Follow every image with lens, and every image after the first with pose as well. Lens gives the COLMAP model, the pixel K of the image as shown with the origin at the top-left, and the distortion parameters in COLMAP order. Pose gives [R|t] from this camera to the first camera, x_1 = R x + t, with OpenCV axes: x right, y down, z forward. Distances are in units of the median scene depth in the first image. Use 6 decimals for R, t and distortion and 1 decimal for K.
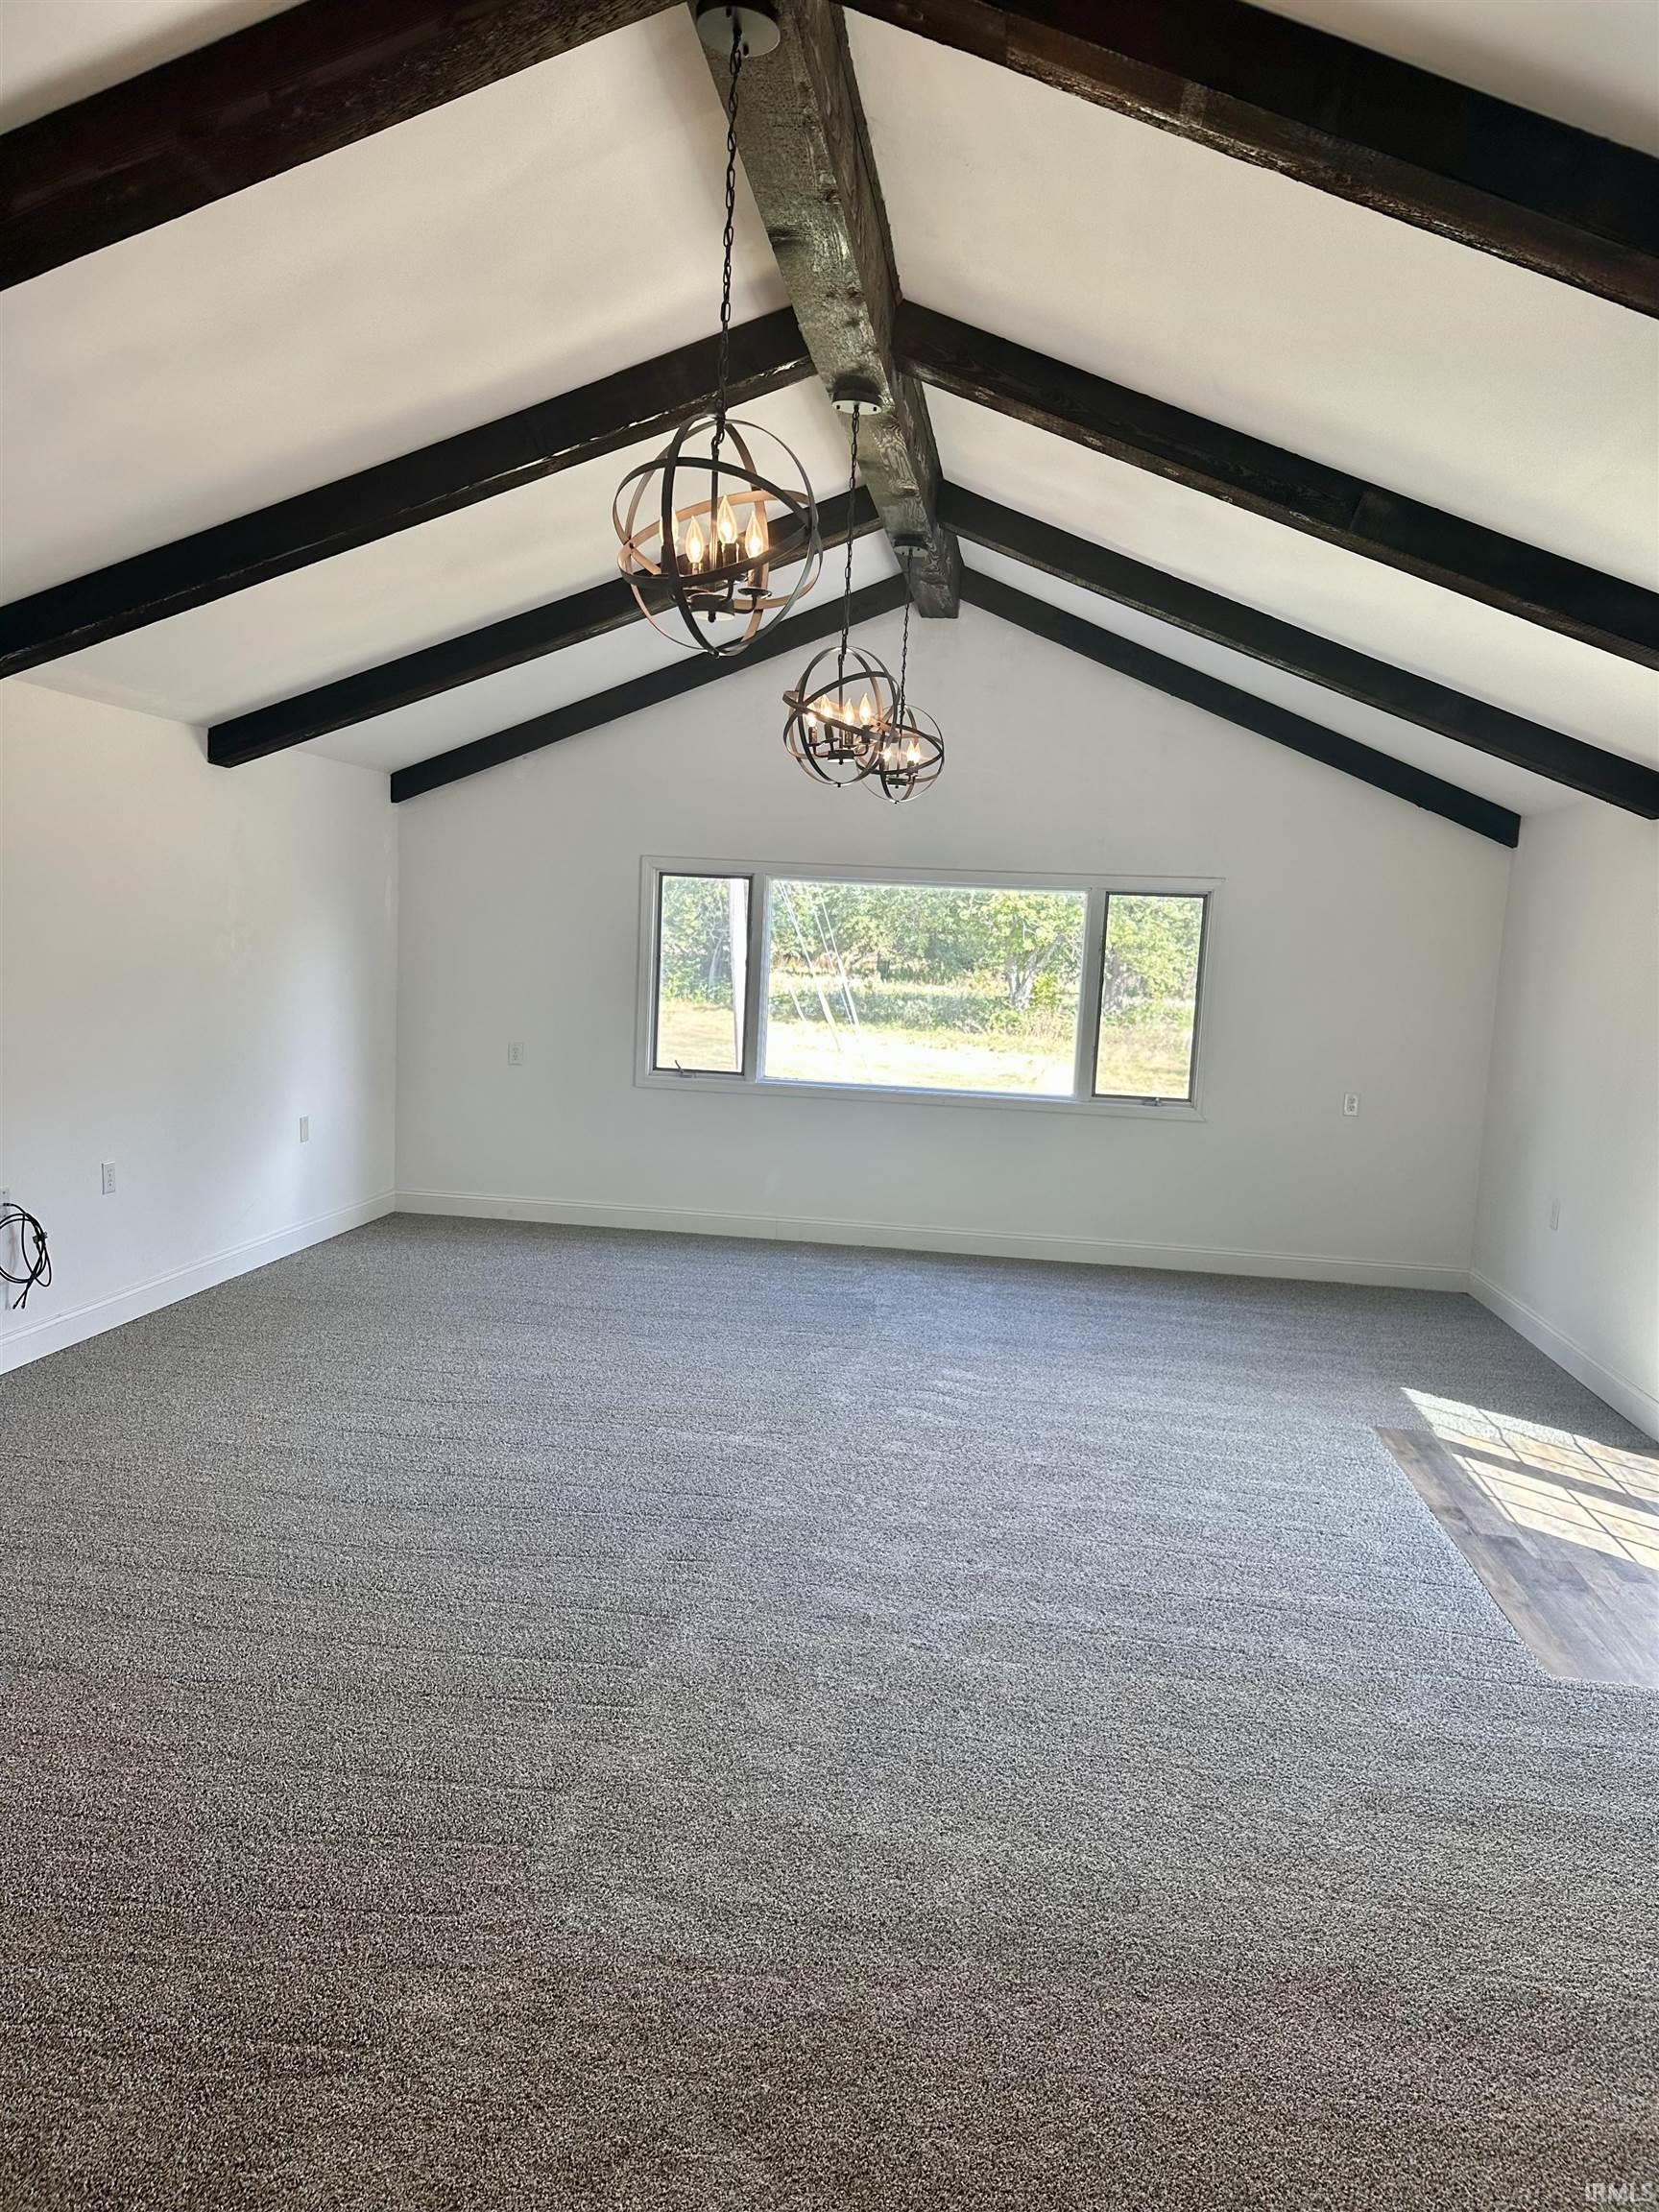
lens RADIAL K [[1543.9, 0, 828.5], [0, 1543.9, 1104.6], [0, 0, 1]] dist [0.055685, -0.068884]
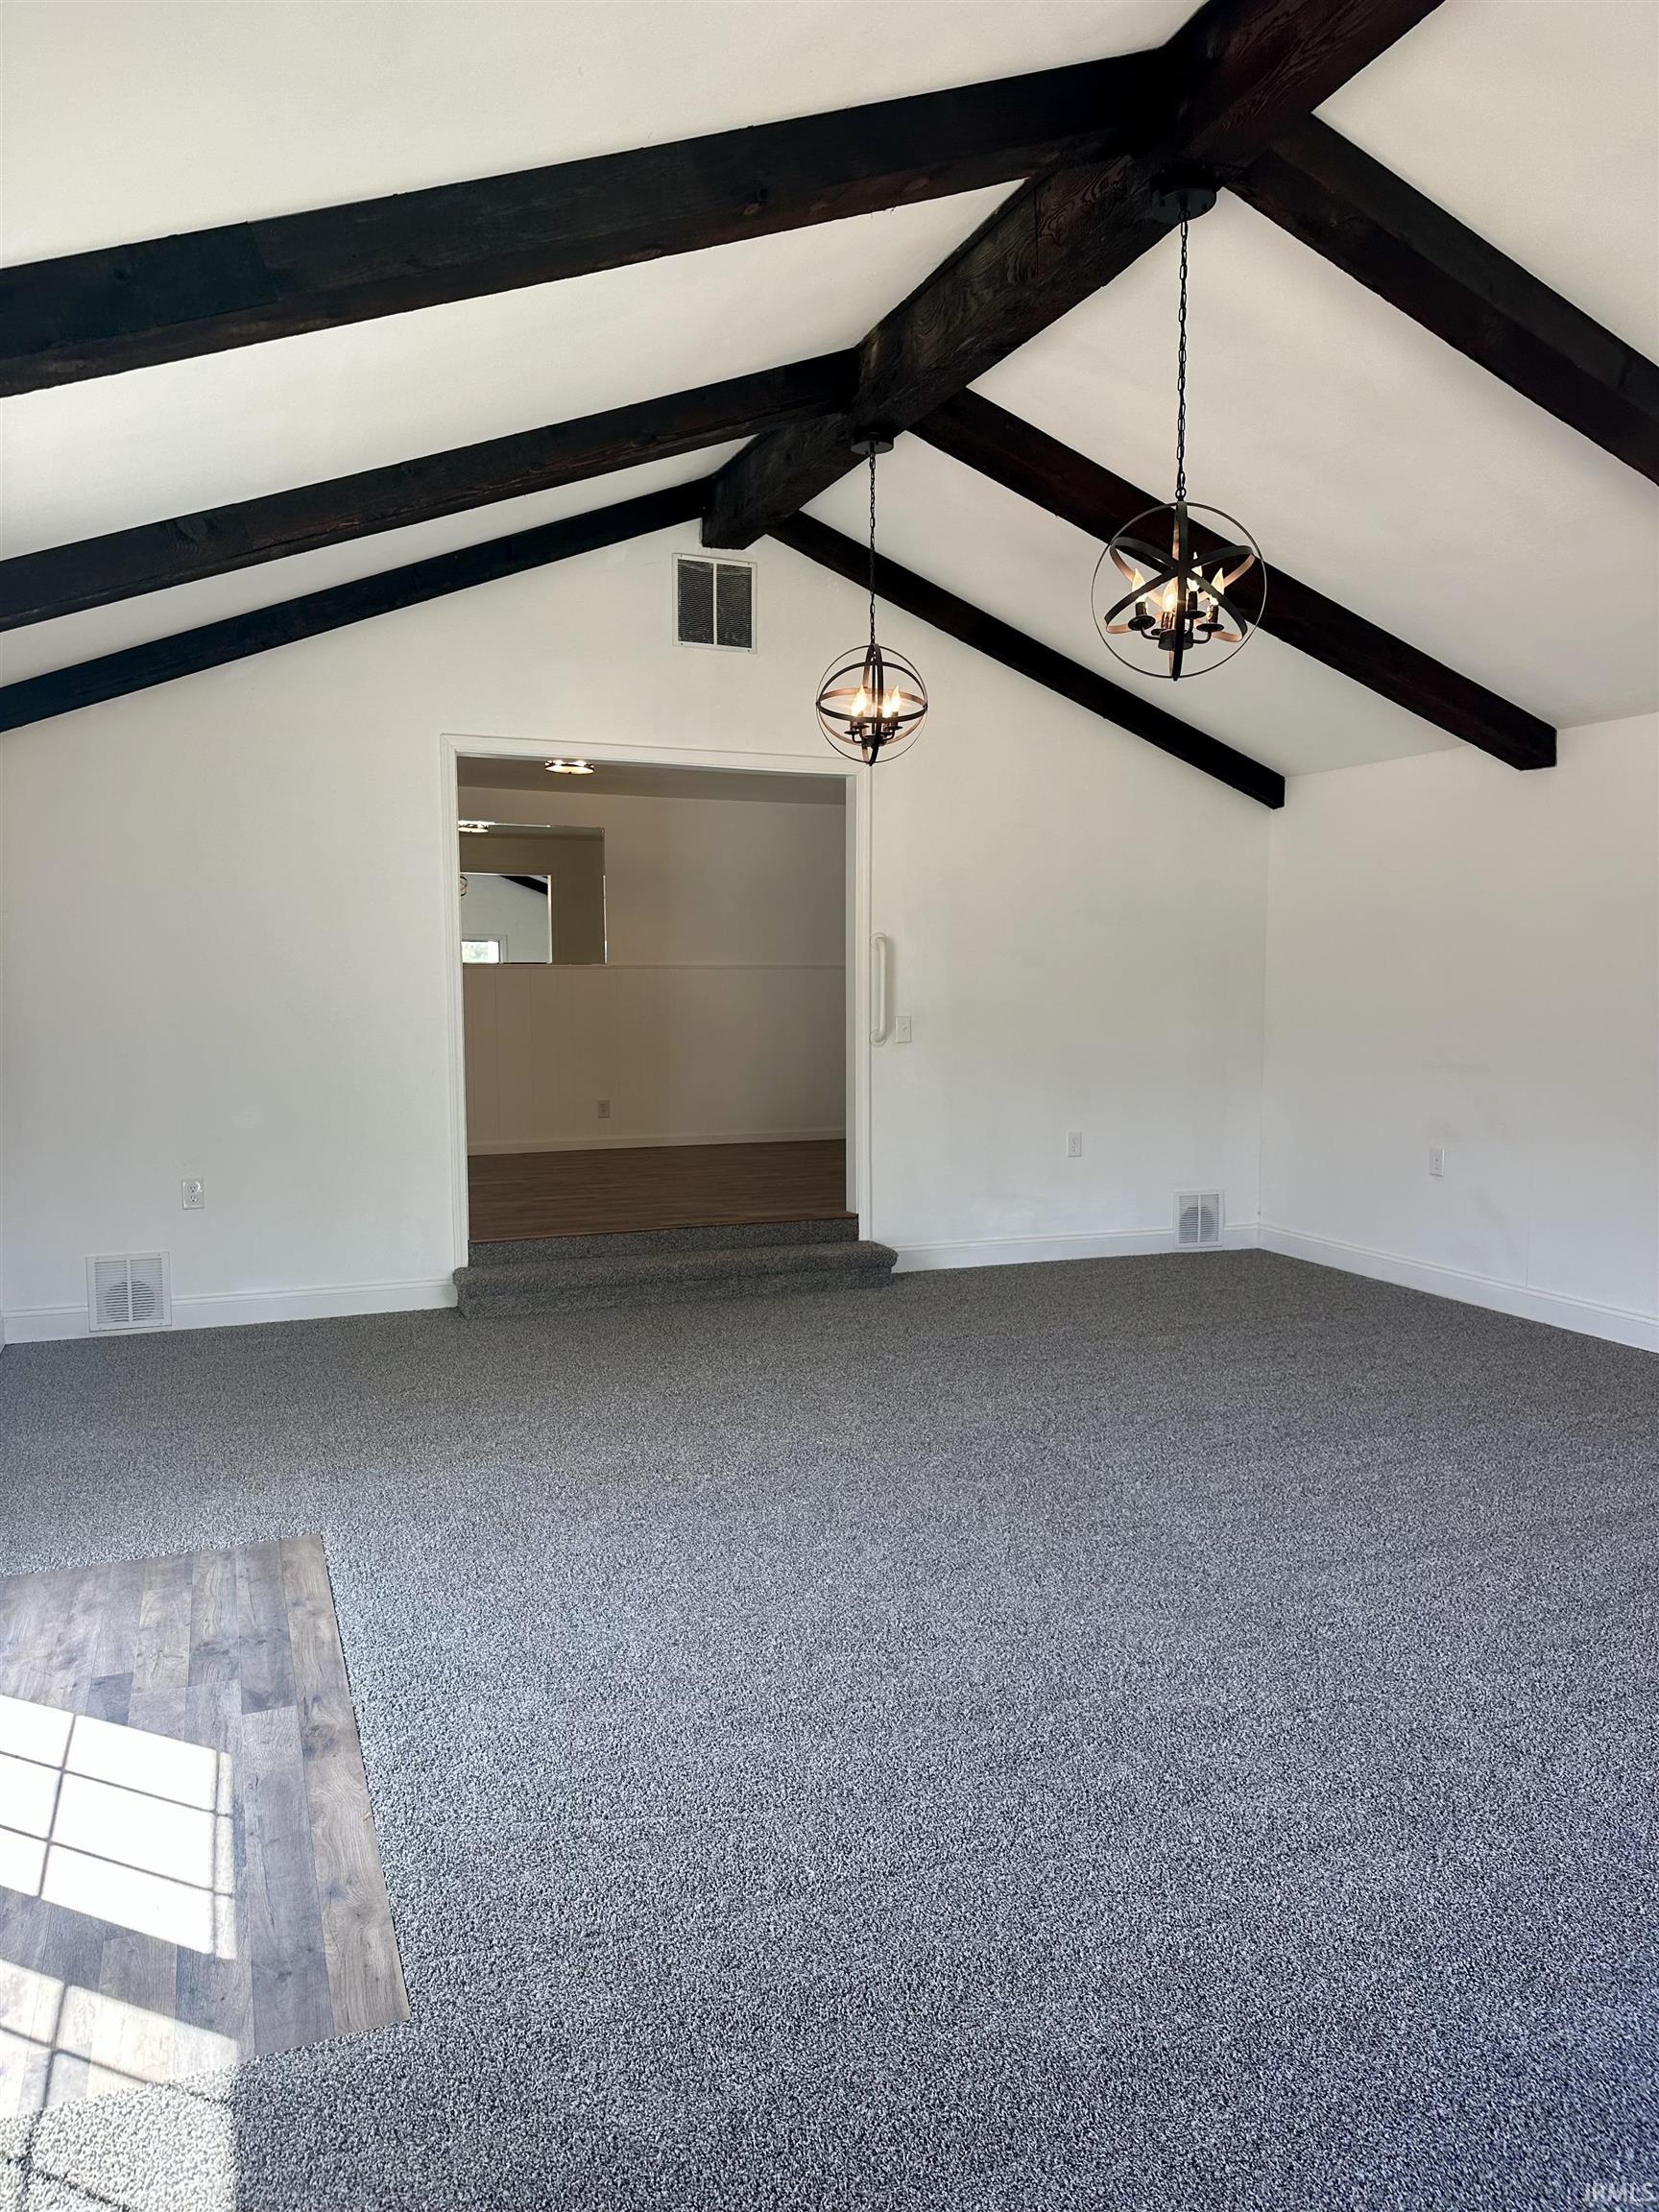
lens RADIAL K [[1543.9, 0, 829.8], [0, 1543.9, 1106.0], [0, 0, 1]] dist [0.055685, -0.068884]
pose [[-0.873391, -0.004630, -0.486997, 0.540375], [-0.090500, 0.984082, 0.152948, -0.091280], [0.478537, 0.177657, -0.859907, 1.617572]]
